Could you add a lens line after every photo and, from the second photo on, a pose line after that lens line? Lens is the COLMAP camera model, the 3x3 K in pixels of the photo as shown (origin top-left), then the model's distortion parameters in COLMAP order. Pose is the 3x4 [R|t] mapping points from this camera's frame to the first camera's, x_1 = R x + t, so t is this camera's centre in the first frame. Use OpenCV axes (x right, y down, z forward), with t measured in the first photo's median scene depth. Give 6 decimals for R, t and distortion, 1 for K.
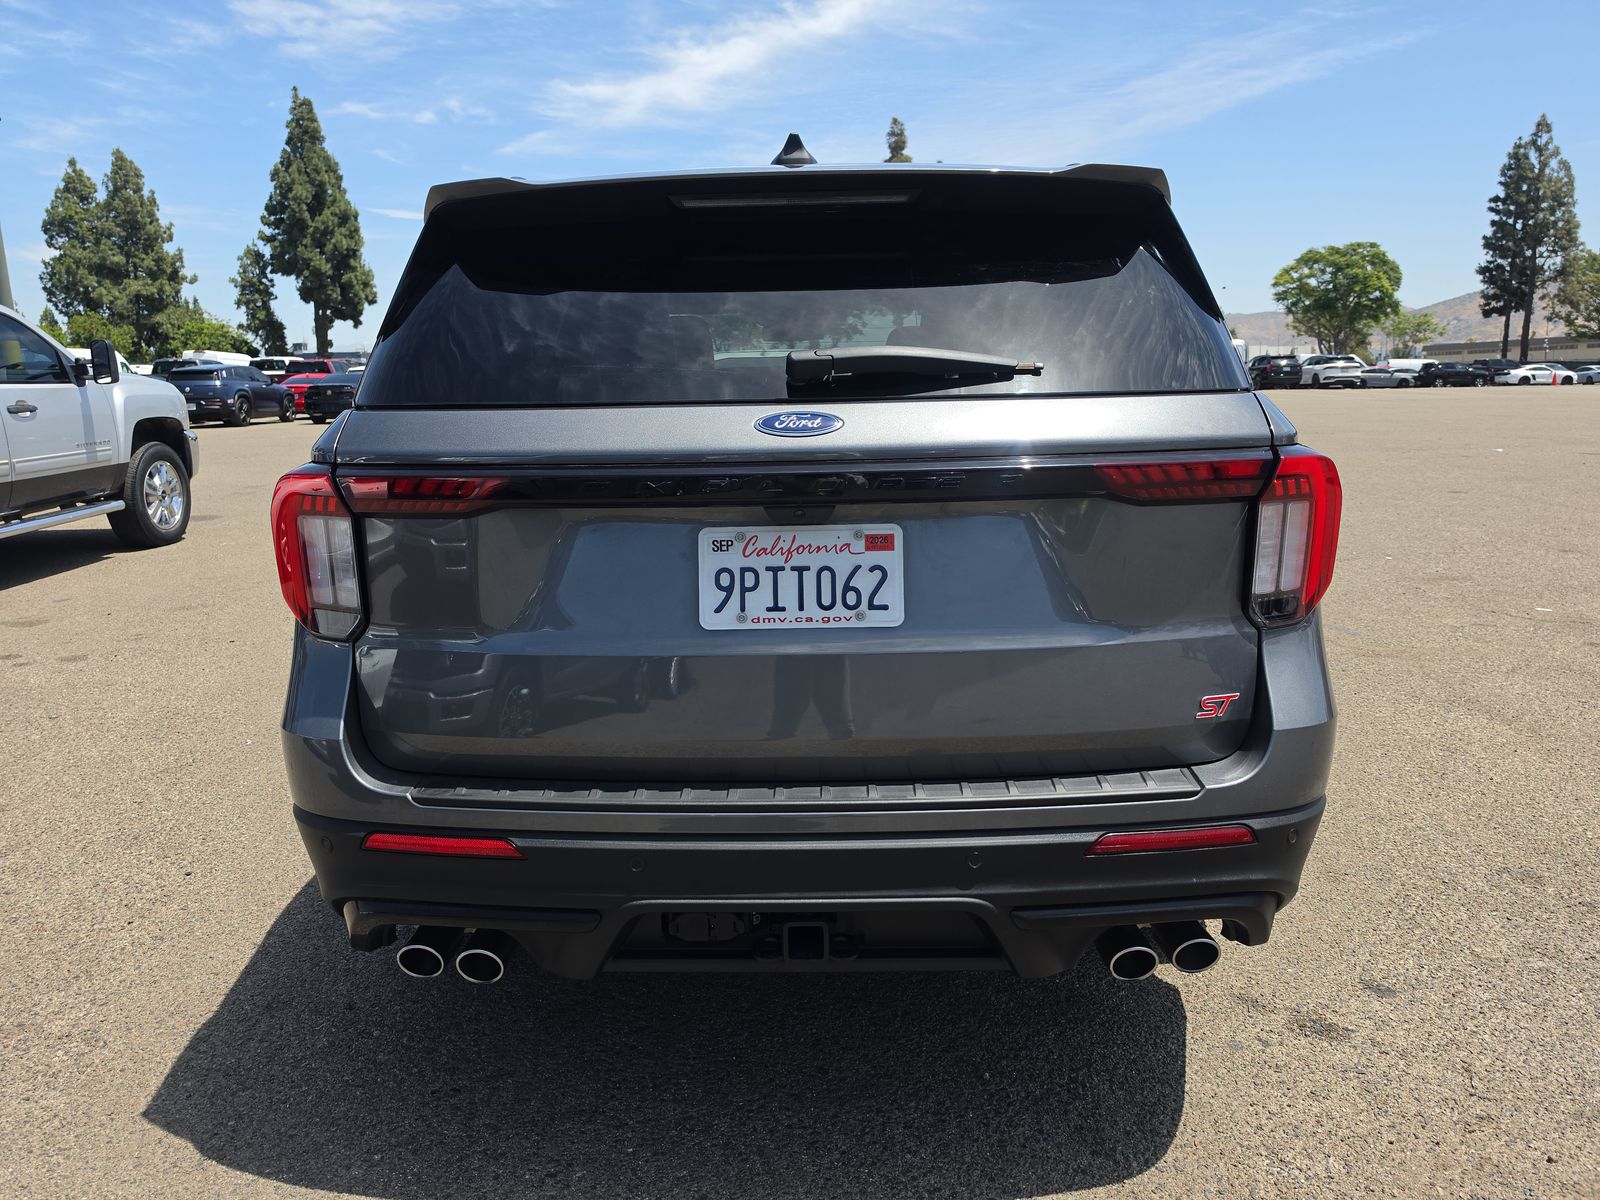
lens RADIAL K [[1190.3, 0, 800.0], [0, 1190.3, 600.0], [0, 0, 1]] dist [0.004029, 0.000390]
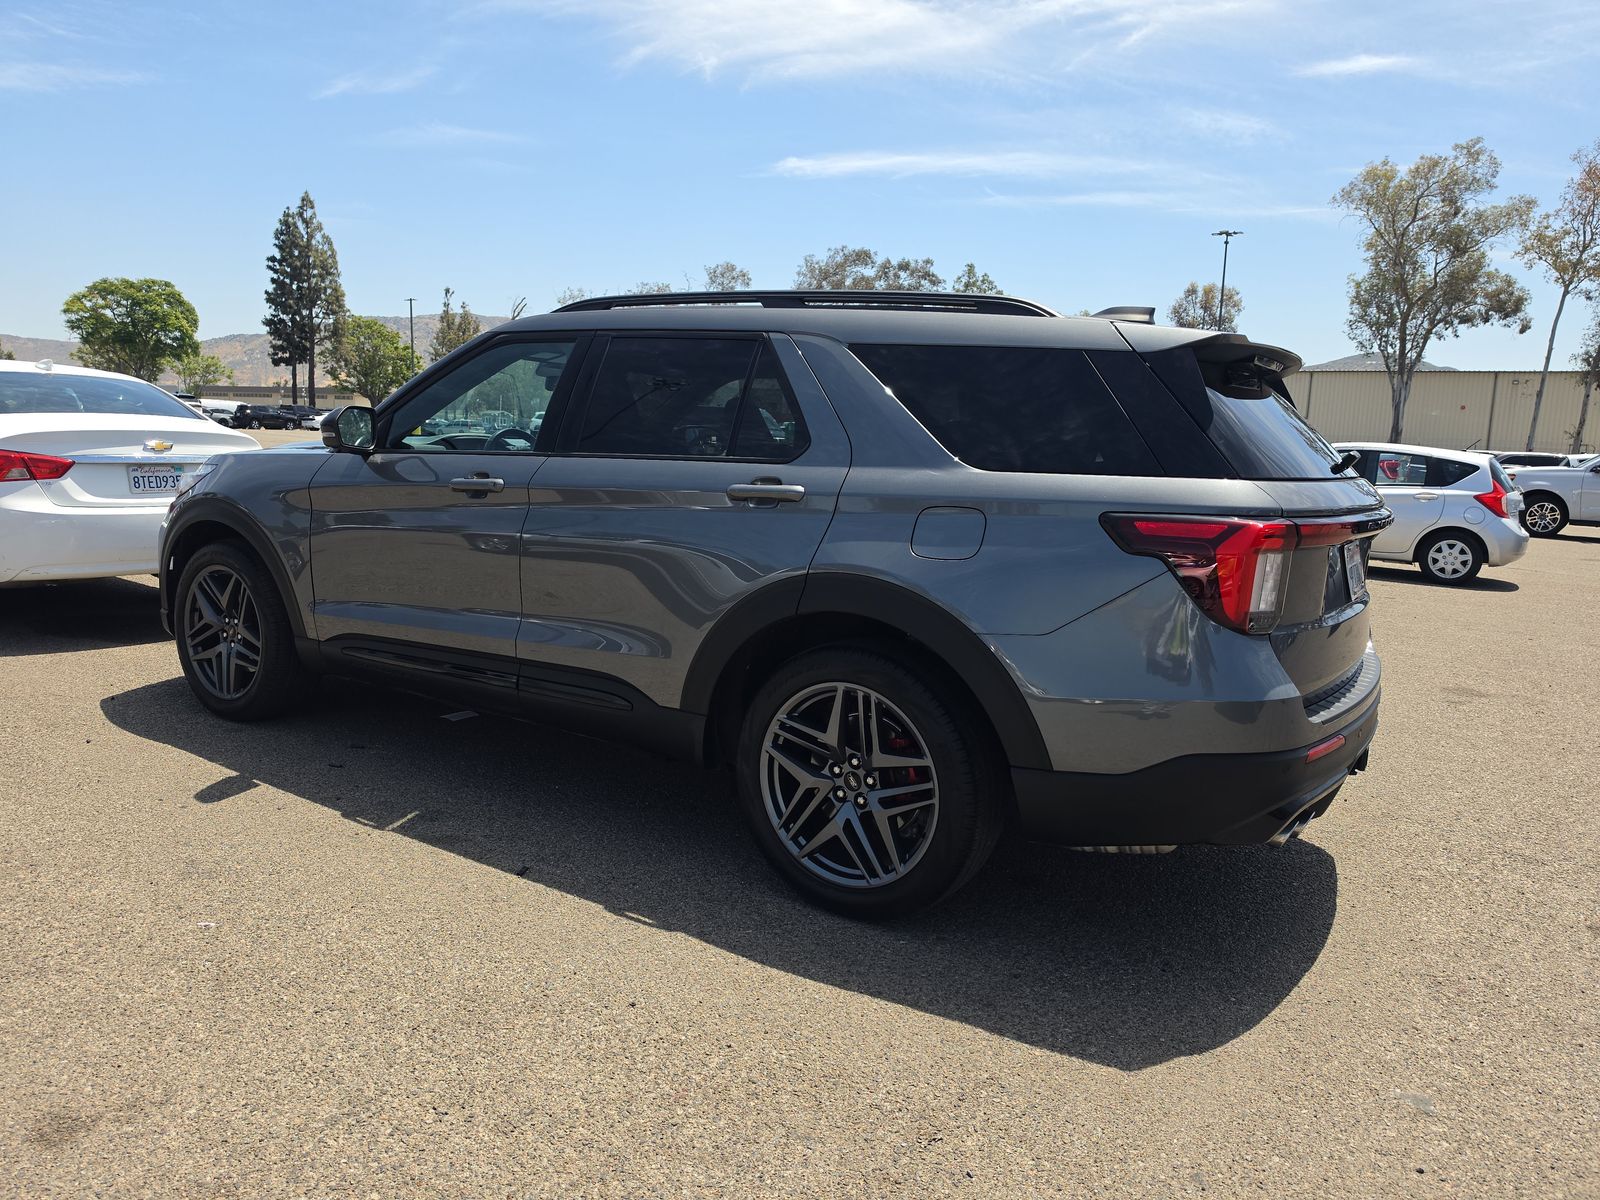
lens RADIAL K [[1190.3, 0, 800.0], [0, 1190.3, 600.0], [0, 0, 1]] dist [0.004029, 0.000390]
pose [[0.505182, -0.085056, 0.858811, -0.139686], [0.106230, 0.993692, 0.035927, -0.012350], [-0.856450, 0.073082, 0.511031, 0.047518]]
